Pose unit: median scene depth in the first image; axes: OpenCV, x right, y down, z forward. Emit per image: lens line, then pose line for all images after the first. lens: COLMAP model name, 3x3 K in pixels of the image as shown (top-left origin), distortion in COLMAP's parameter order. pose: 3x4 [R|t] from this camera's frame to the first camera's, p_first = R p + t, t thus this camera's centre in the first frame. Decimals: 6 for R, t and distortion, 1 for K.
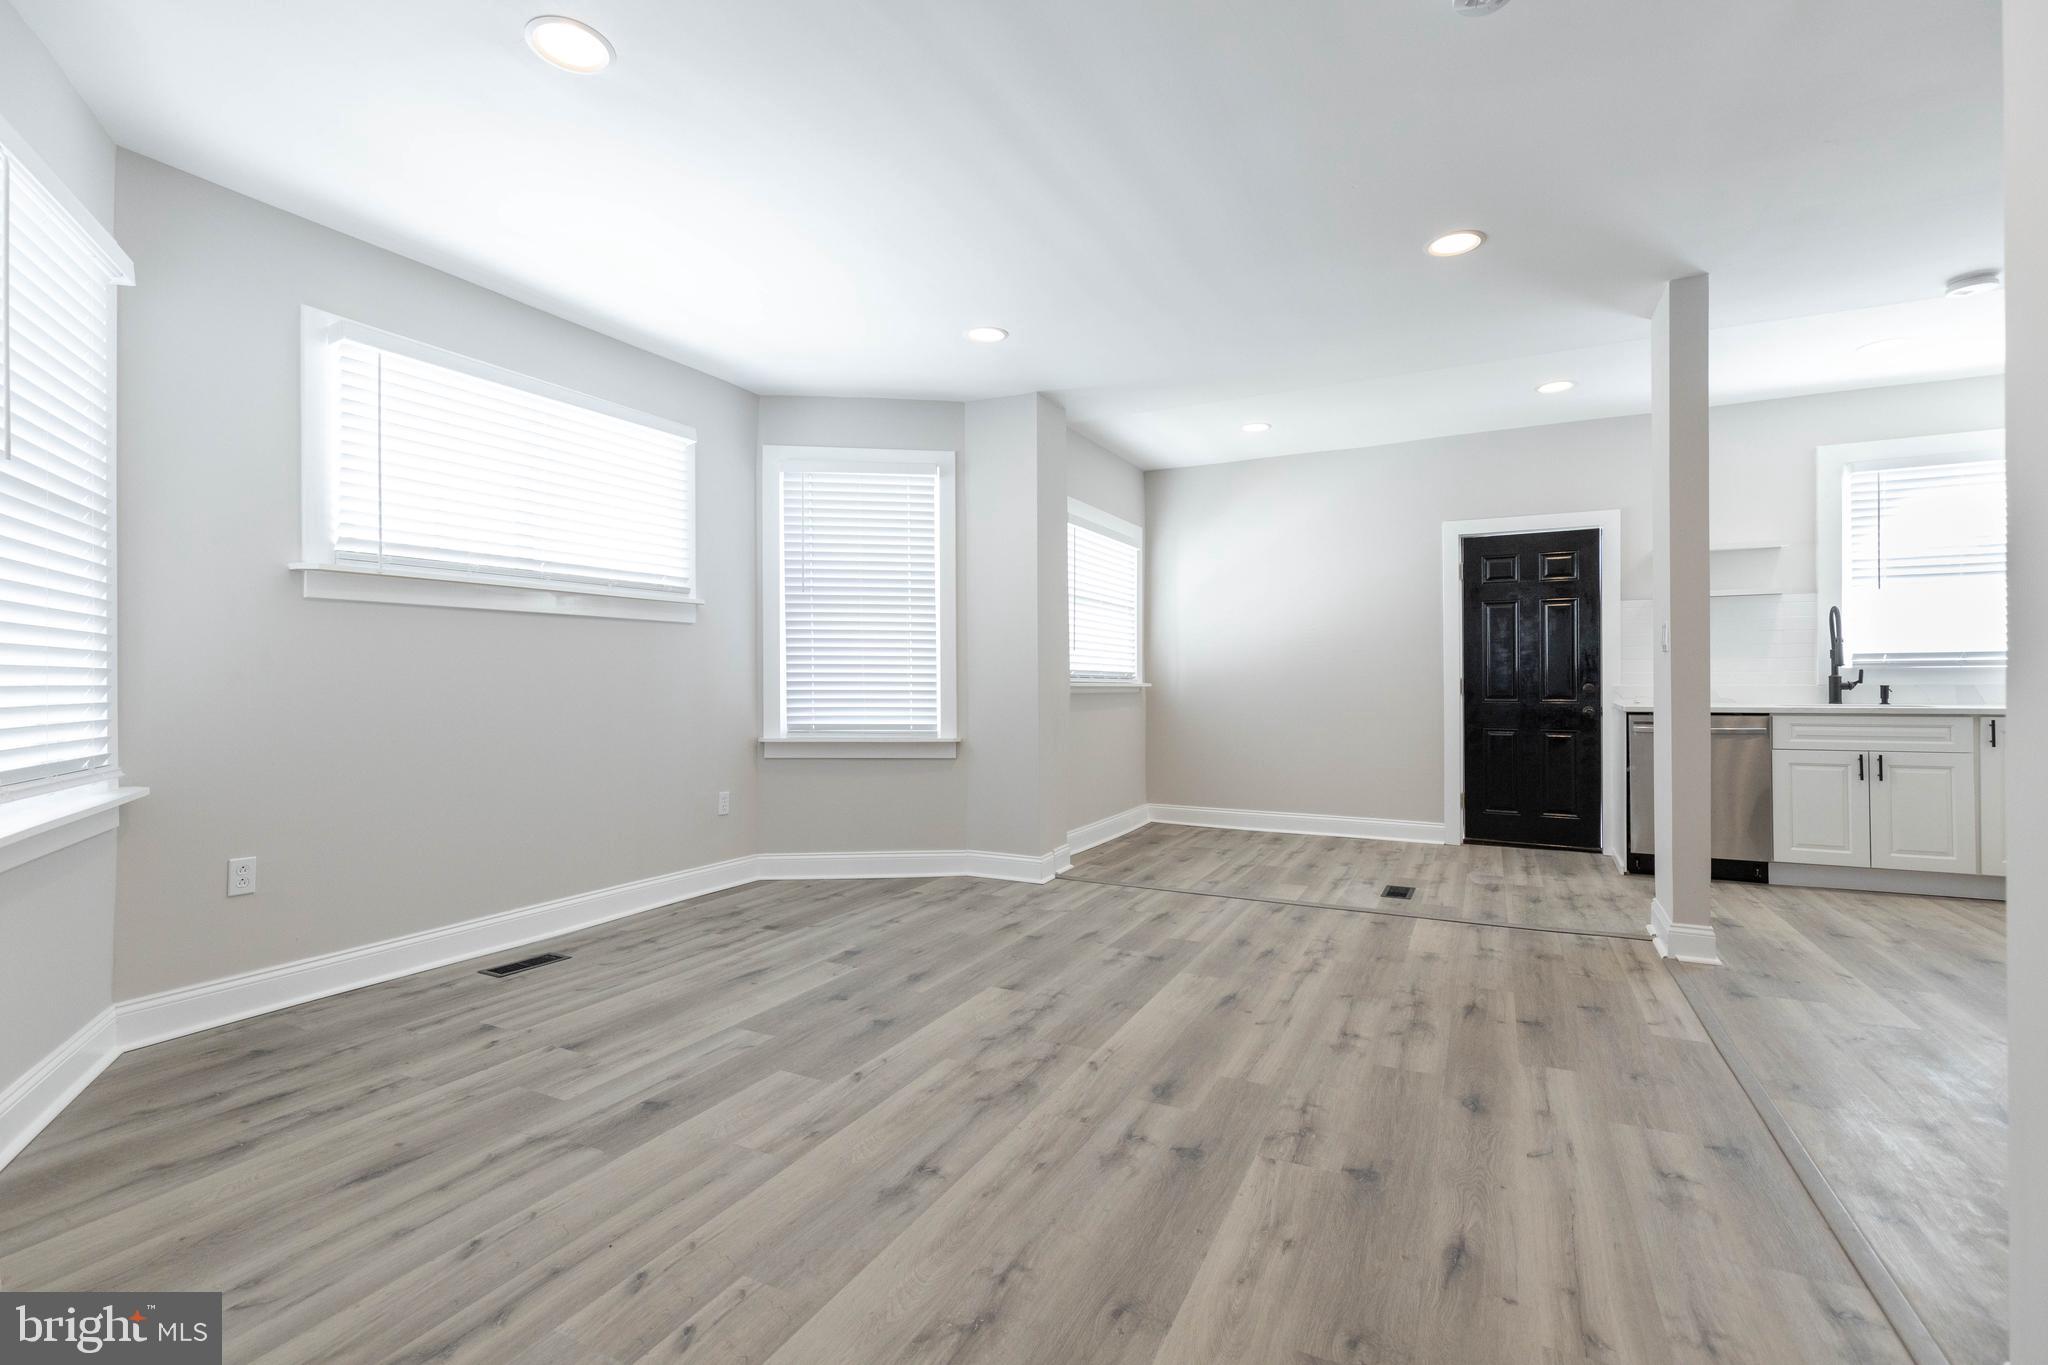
lens RADIAL K [[921.5, 0, 1024.0], [0, 921.5, 682.5], [0, 0, 1]] dist [0.004146, -0.000065]
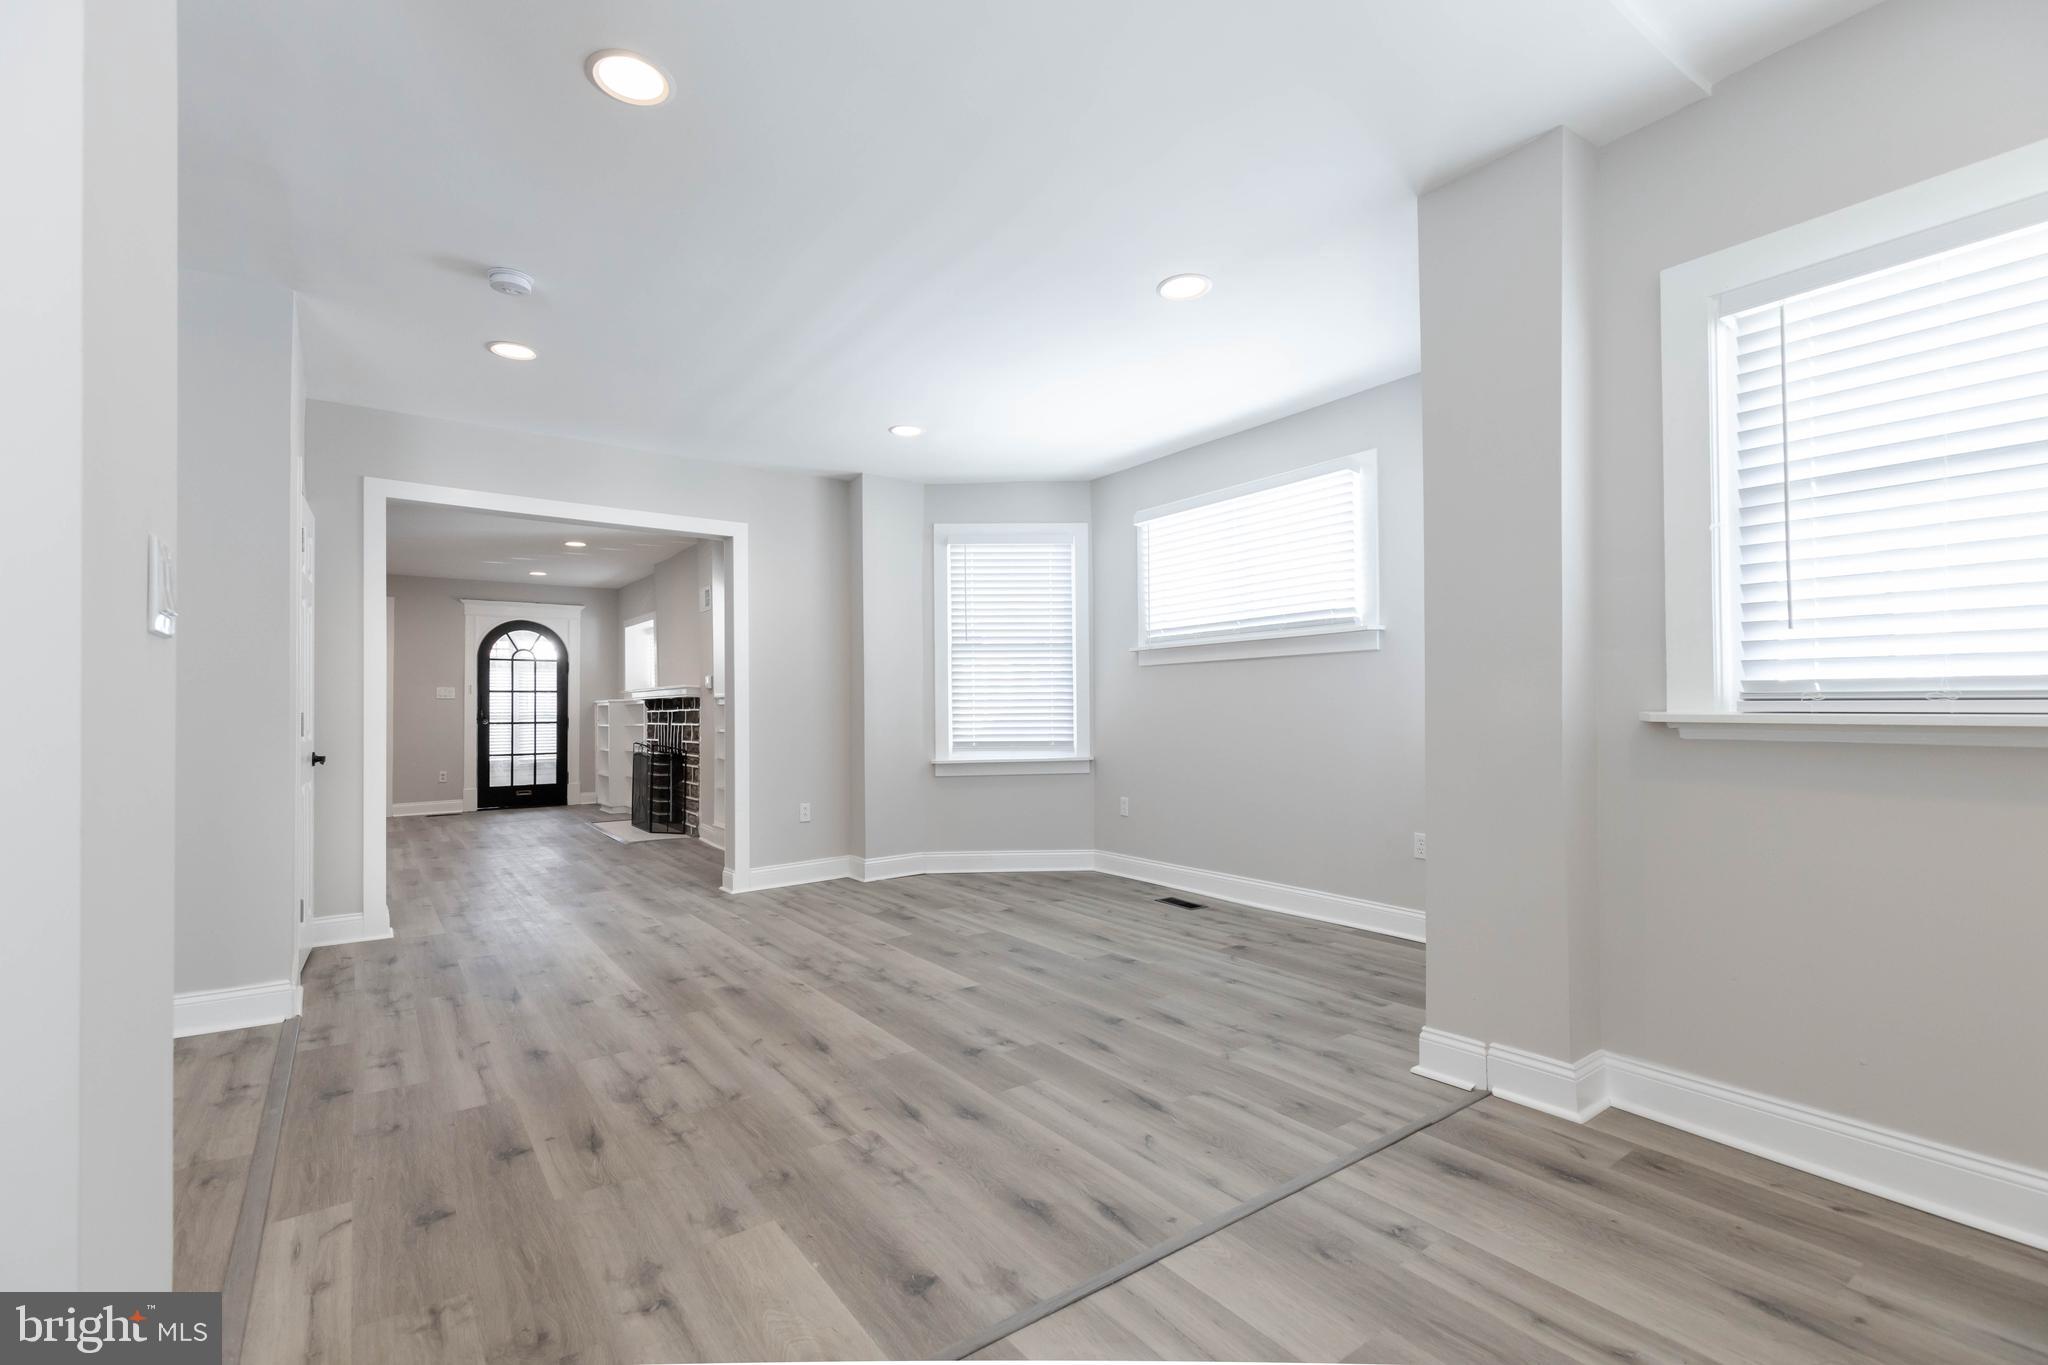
lens RADIAL K [[915.4, 0, 1022.3], [0, 915.4, 698.5], [0, 0, 1]] dist [0.007389, 0.000109]
pose [[-0.458770, -0.004548, -0.888544, 0.873059], [0.007406, 0.999933, -0.008943, -0.008504], [0.888524, -0.010684, -0.458705, 1.455336]]
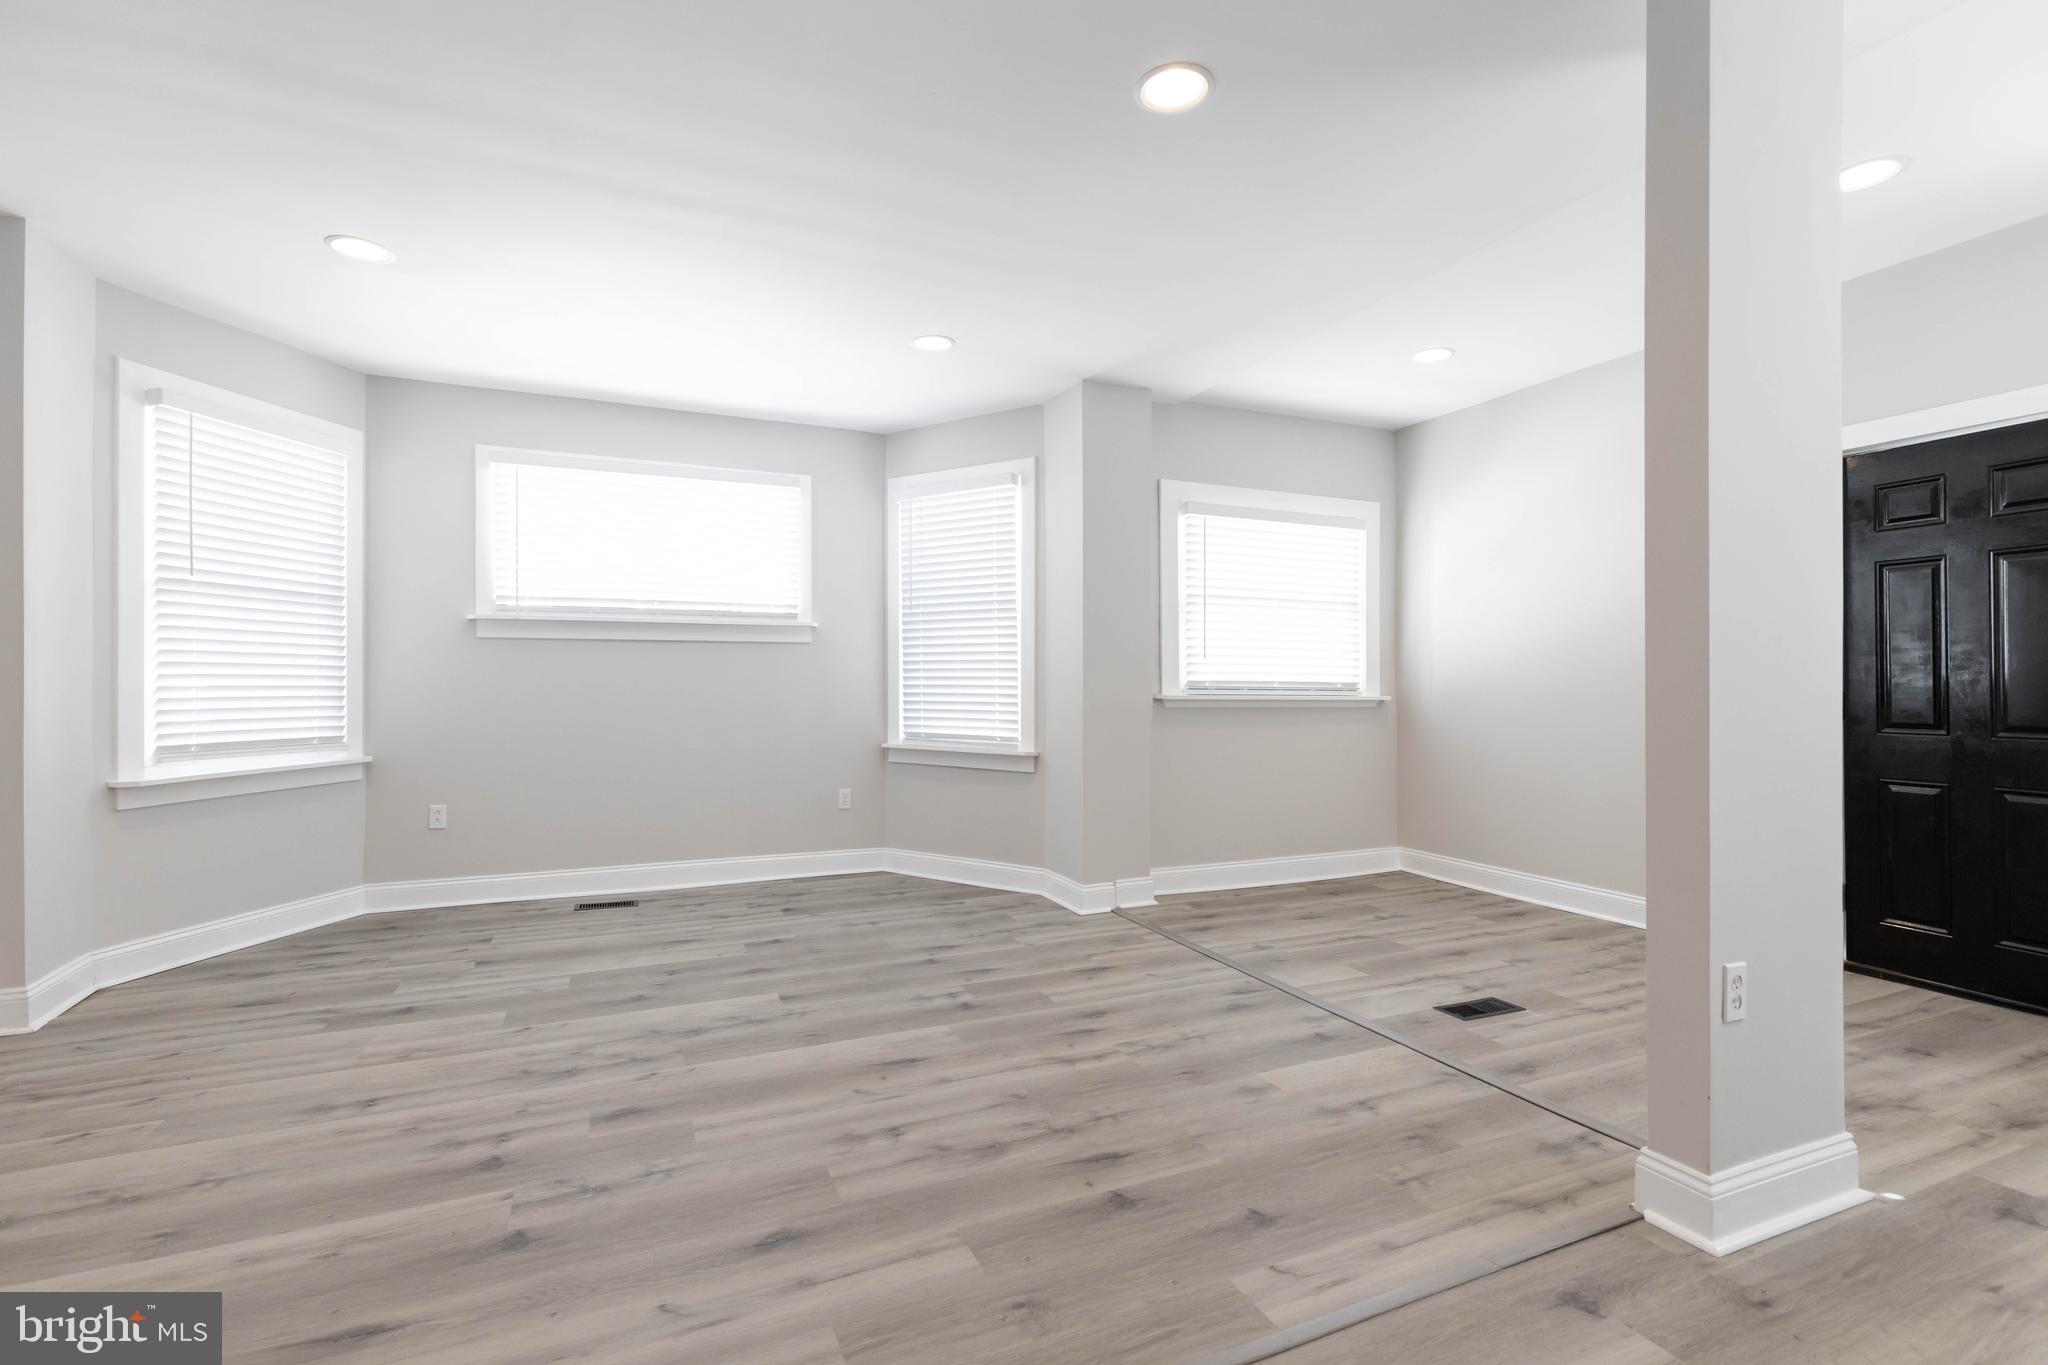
lens RADIAL K [[921.5, 0, 1024.0], [0, 921.5, 682.5], [0, 0, 1]] dist [0.004146, -0.000065]
pose [[0.775562, -0.001530, -0.631270, 0.770802], [-0.002842, 0.999978, -0.005915, -0.009937], [0.631265, 0.006381, 0.775541, 0.348794]]
